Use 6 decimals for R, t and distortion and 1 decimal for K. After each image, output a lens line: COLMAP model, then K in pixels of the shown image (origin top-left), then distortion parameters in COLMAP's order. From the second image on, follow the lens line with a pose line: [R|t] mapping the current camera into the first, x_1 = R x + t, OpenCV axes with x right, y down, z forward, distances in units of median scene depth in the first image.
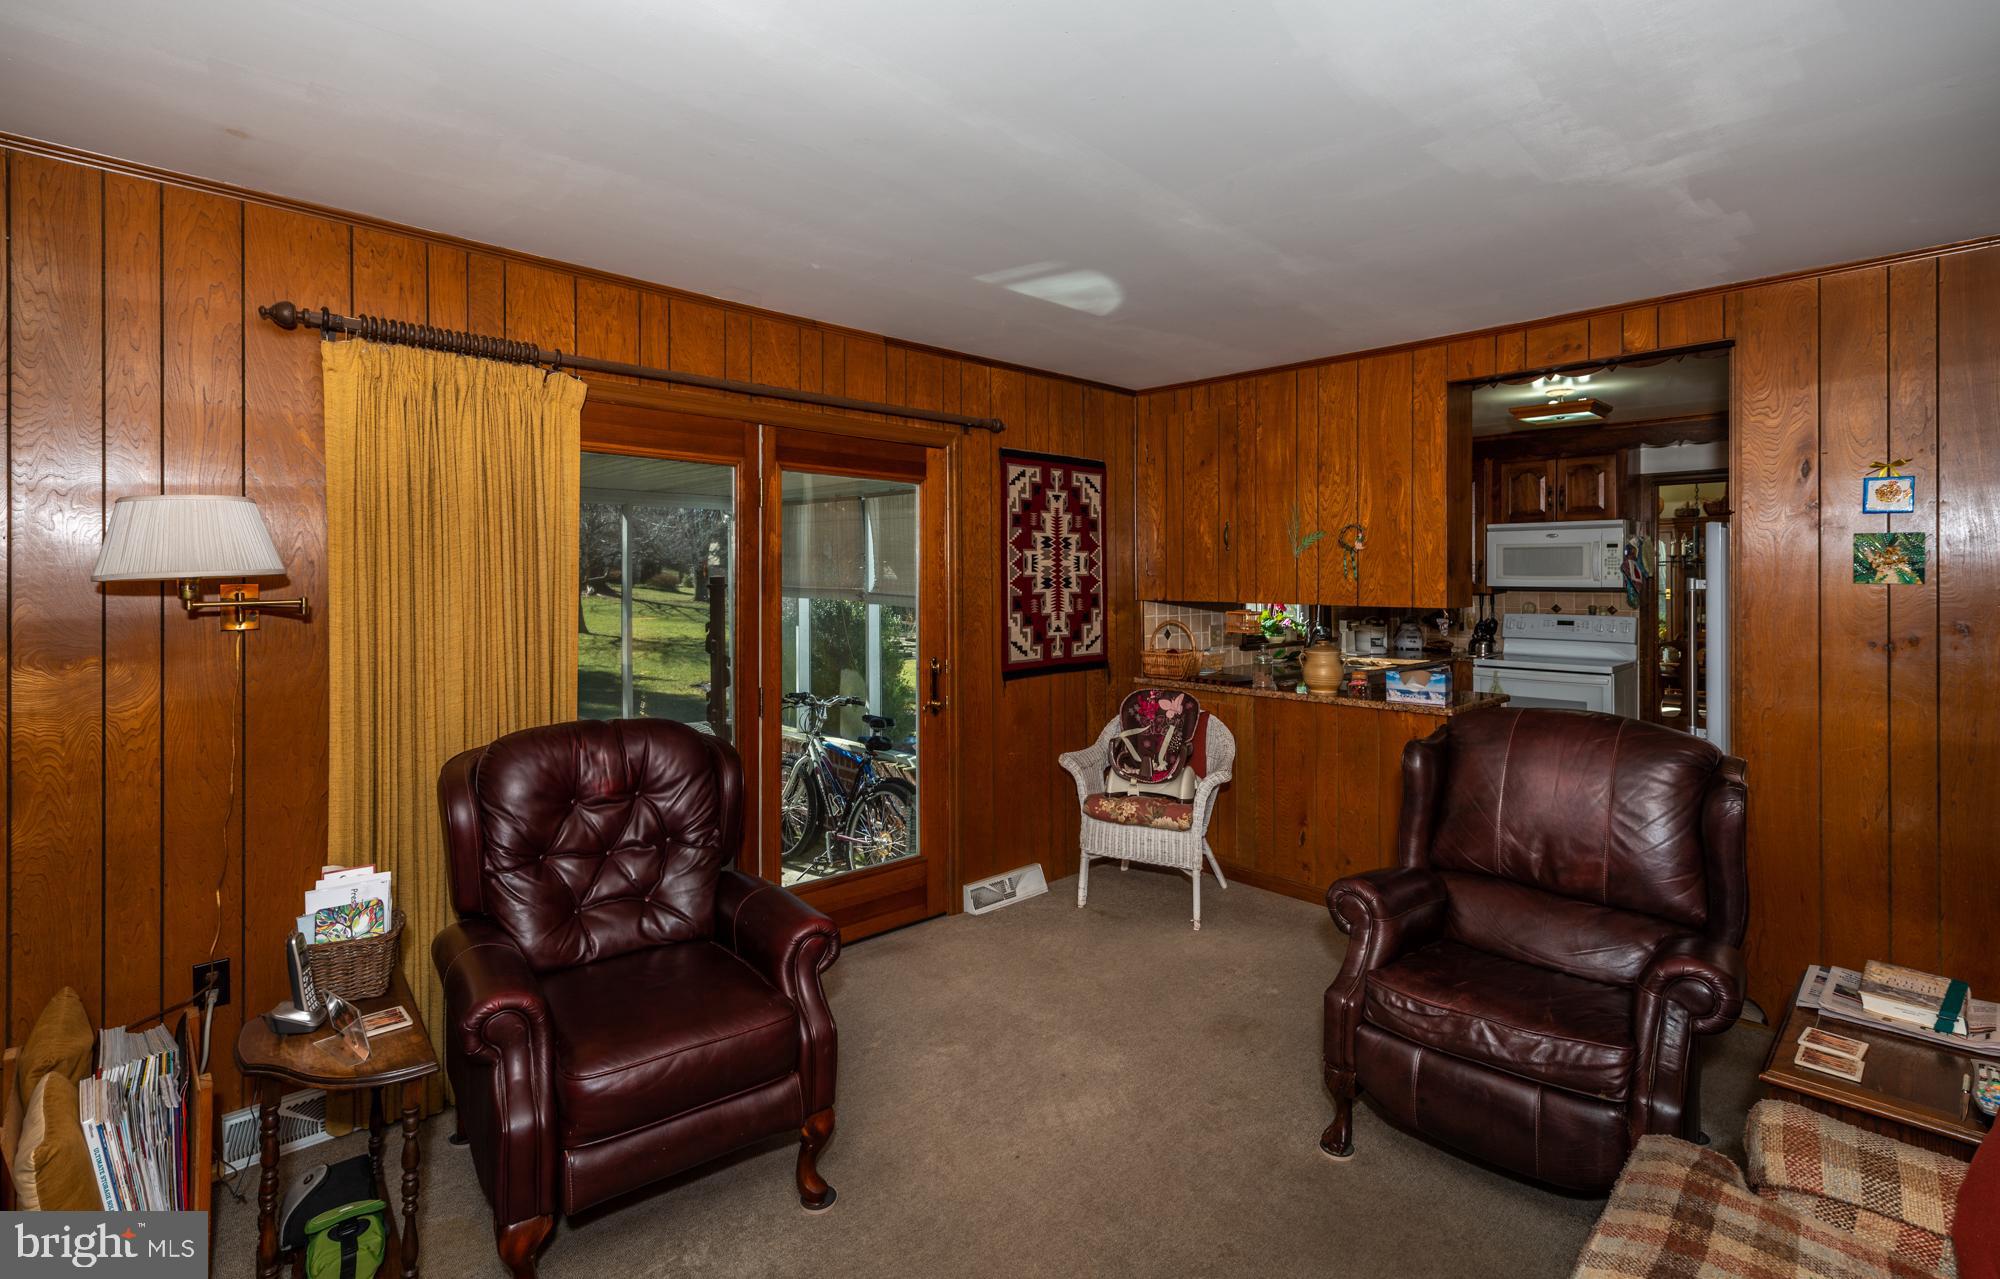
lens RADIAL K [[895.4, 0, 947.1], [0, 895.4, 584.9], [0, 0, 1]] dist [0.001817, 0.000061]
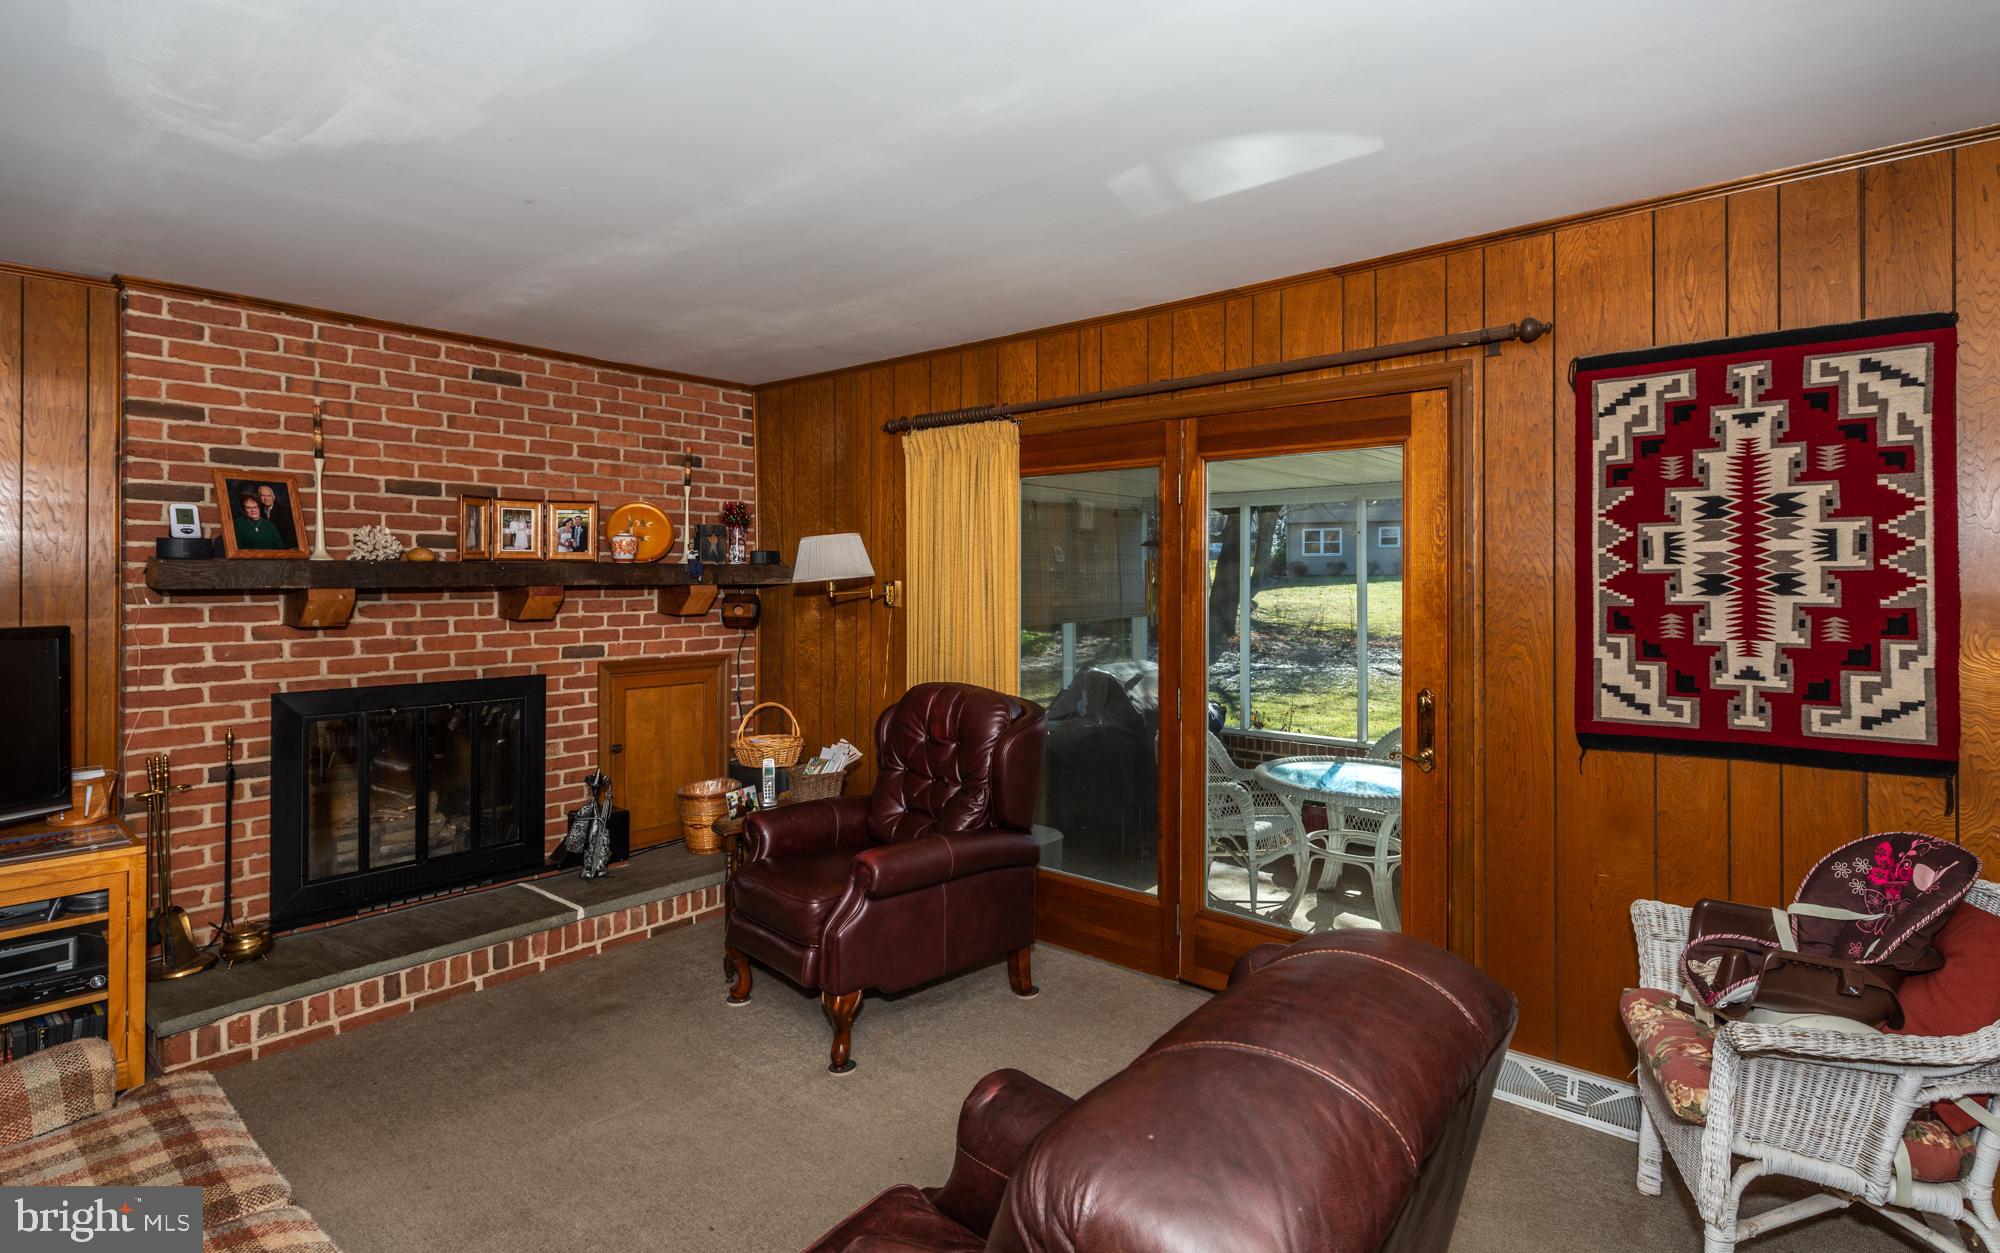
lens RADIAL K [[913.4, 0, 979.2], [0, 913.4, 579.5], [0, 0, 1]] dist [-0.002510, -0.000599]
pose [[0.164010, 0.000514, -0.986459, 0.572233], [-0.004990, 0.999987, -0.000309, -0.002635], [0.986446, 0.004974, 0.164010, 0.483129]]
